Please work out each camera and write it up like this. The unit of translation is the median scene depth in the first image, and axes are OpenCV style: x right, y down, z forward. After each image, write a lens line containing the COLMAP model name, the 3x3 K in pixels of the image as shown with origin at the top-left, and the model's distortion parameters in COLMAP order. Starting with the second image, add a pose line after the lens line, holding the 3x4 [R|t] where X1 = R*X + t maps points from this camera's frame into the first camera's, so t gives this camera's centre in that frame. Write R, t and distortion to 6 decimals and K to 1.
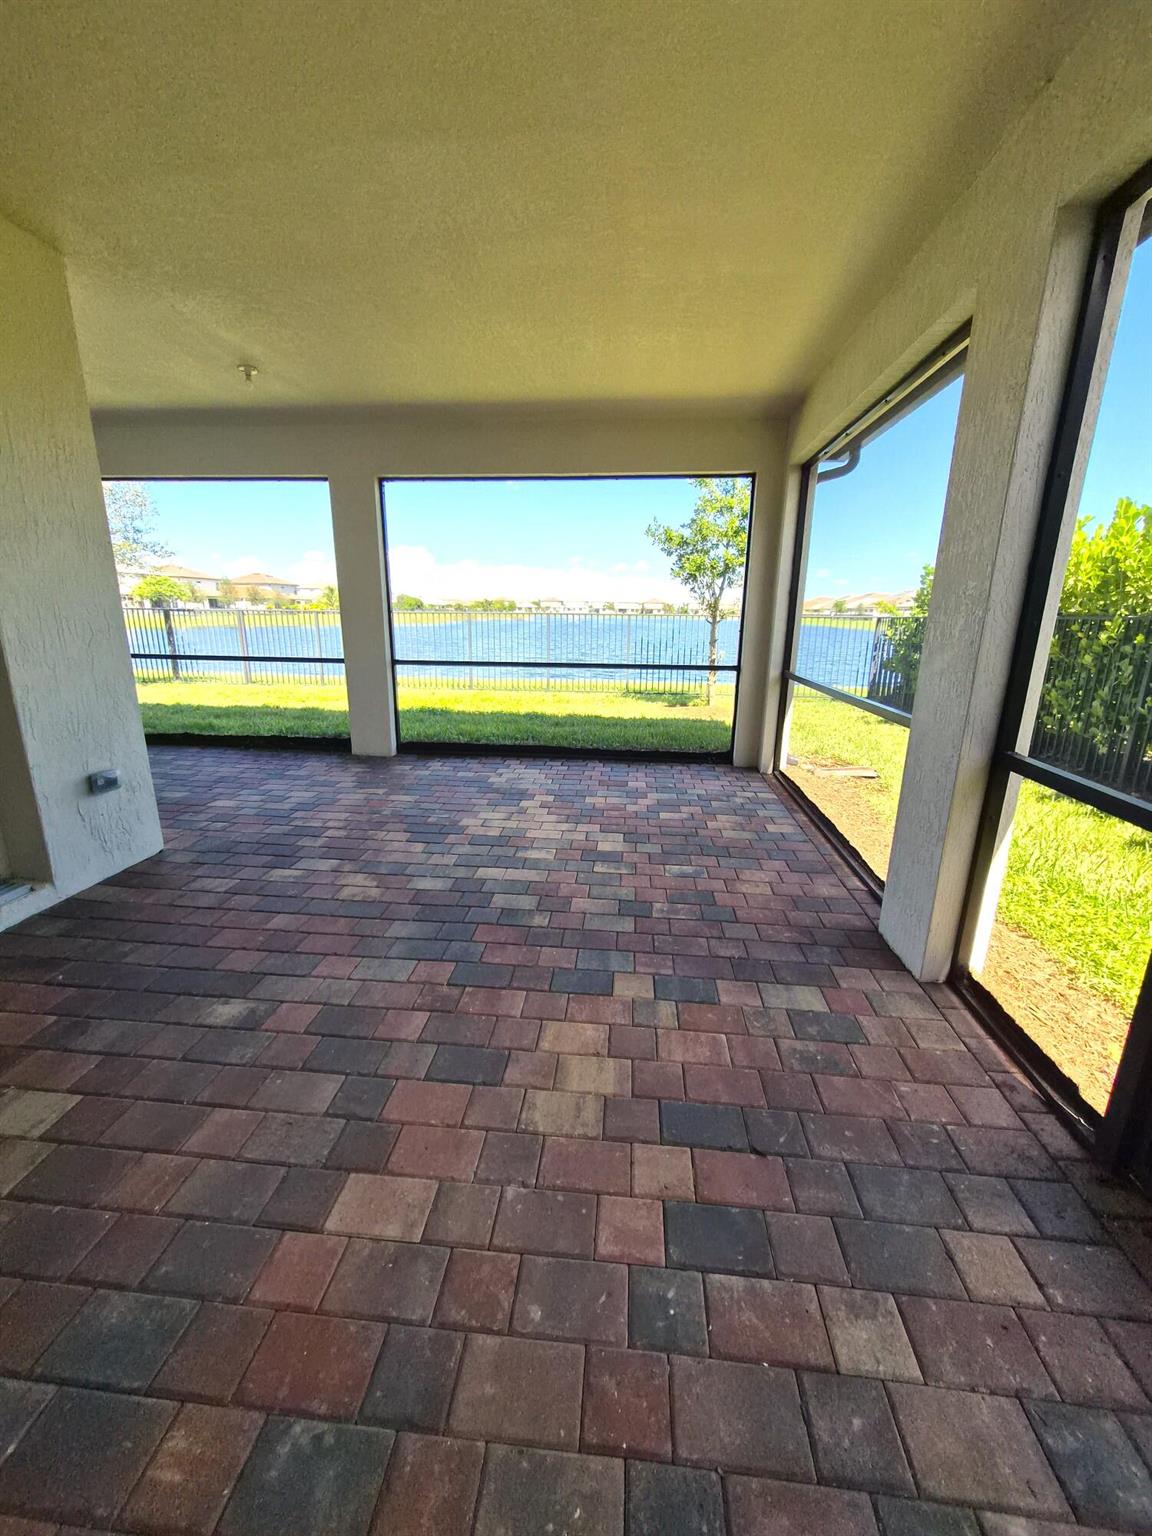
lens RADIAL K [[602.4, 0, 576.0], [0, 602.4, 768.0], [0, 0, 1]] dist [0.003248, 0.000368]
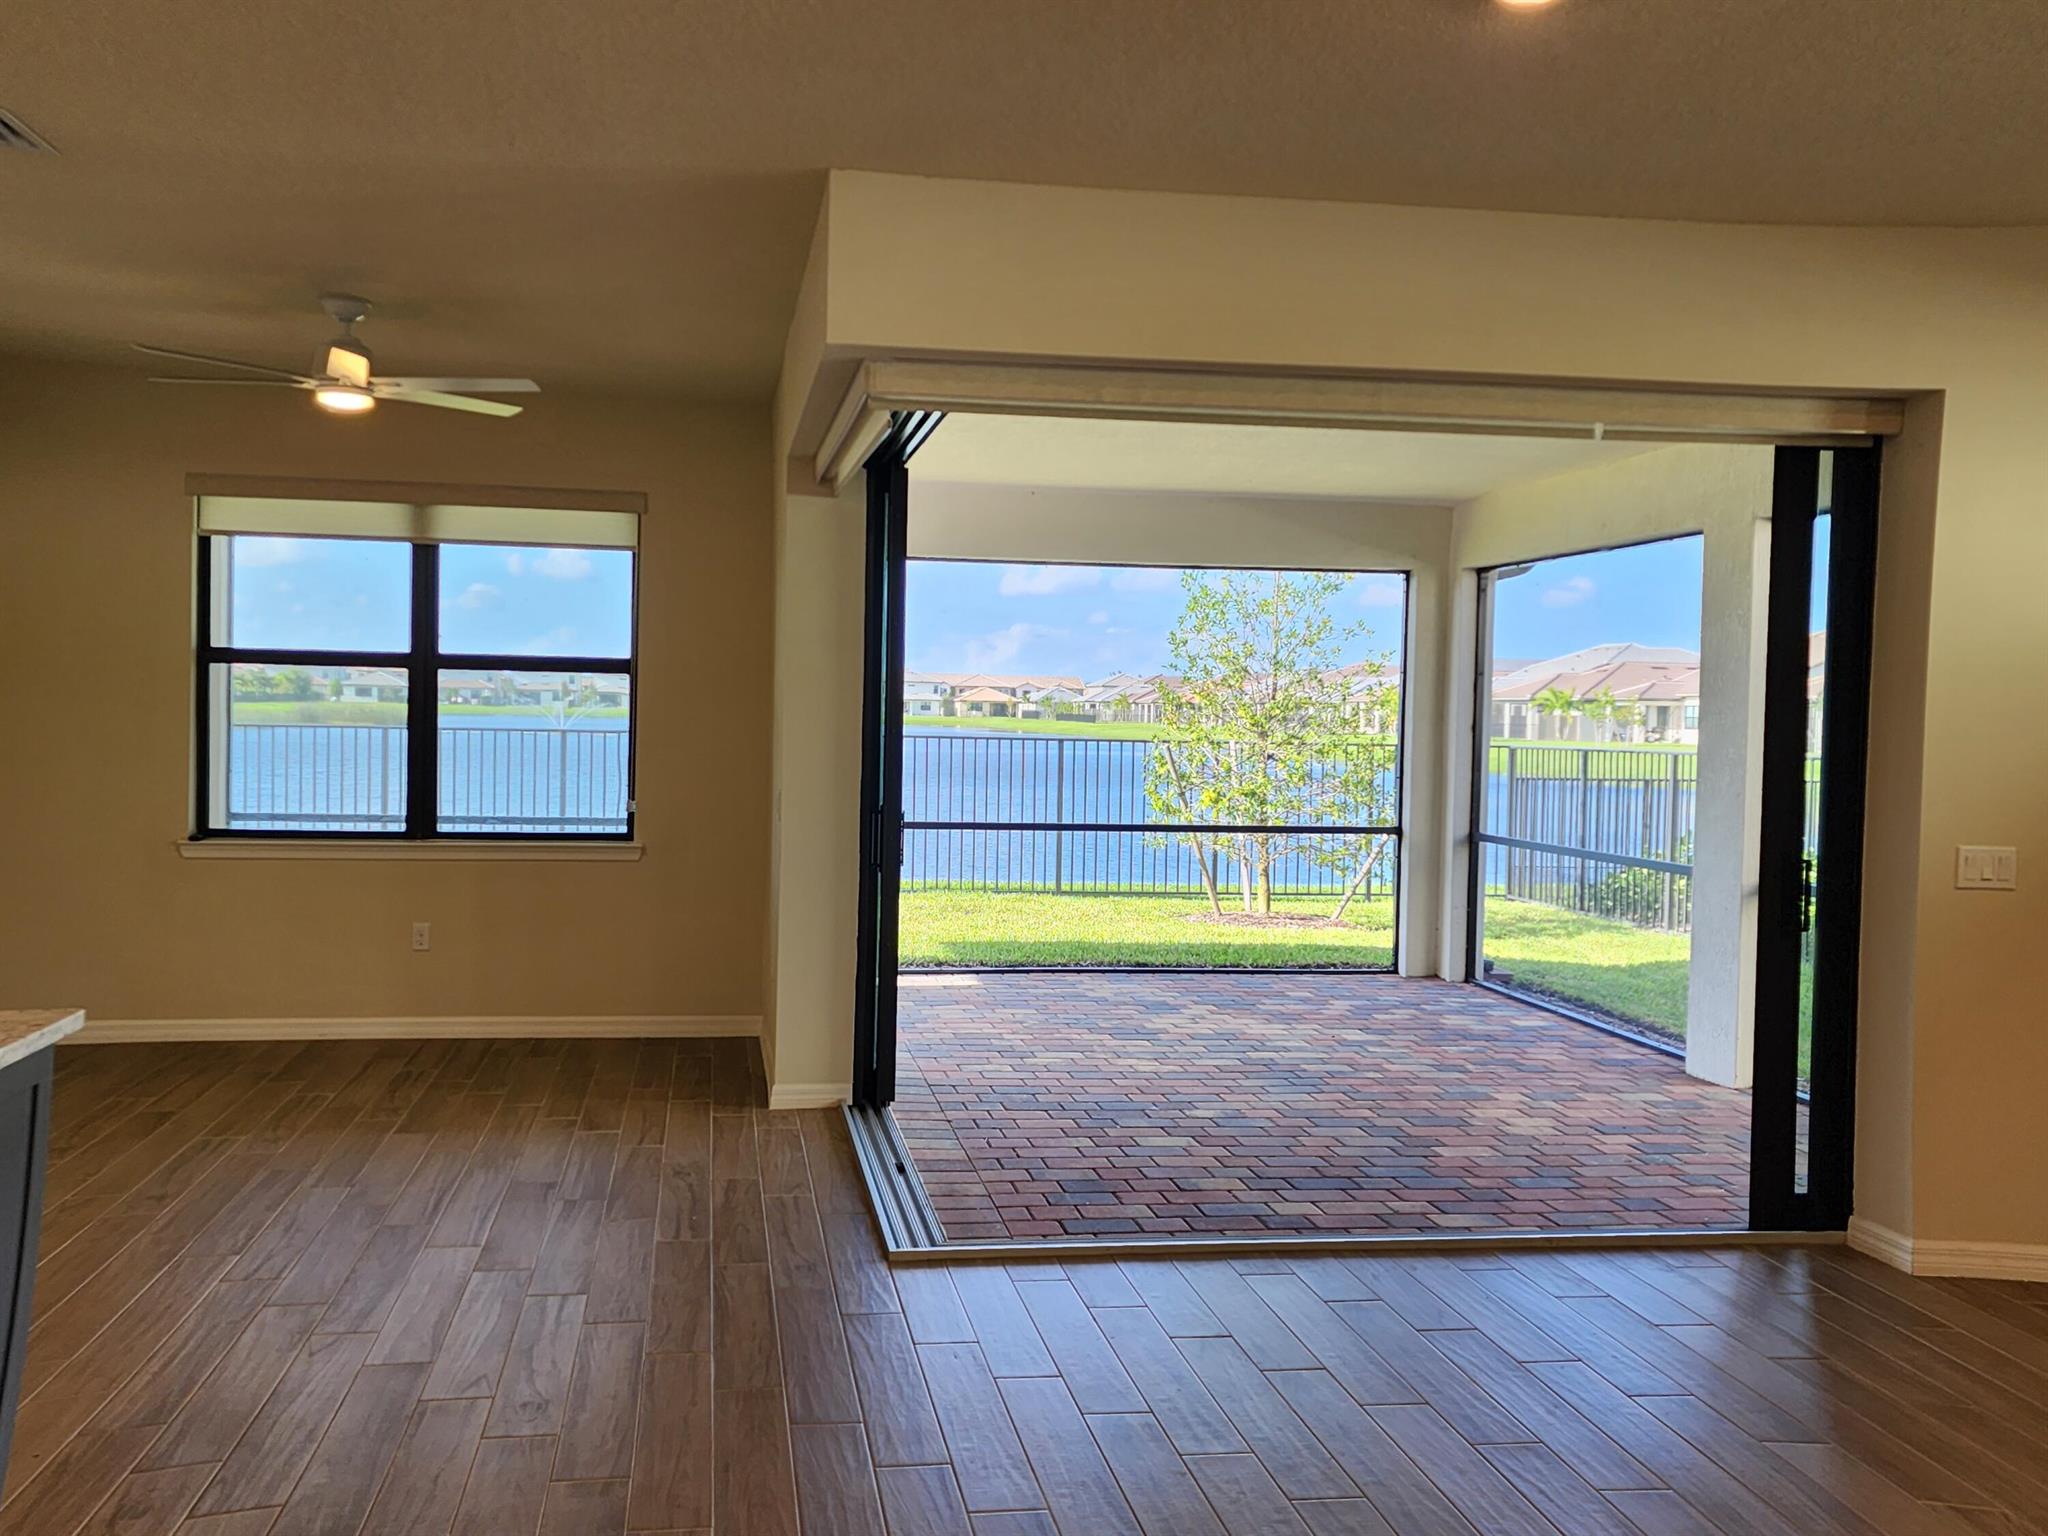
lens RADIAL K [[1851.2, 0, 975.5], [0, 1851.2, 771.6], [0, 0, 1]] dist [0.006613, 0.006799]
pose [[0.970997, -0.008593, 0.238937, -1.960580], [0.061504, 0.974700, -0.214888, 0.535513], [-0.231045, 0.223352, 0.946959, -2.496869]]
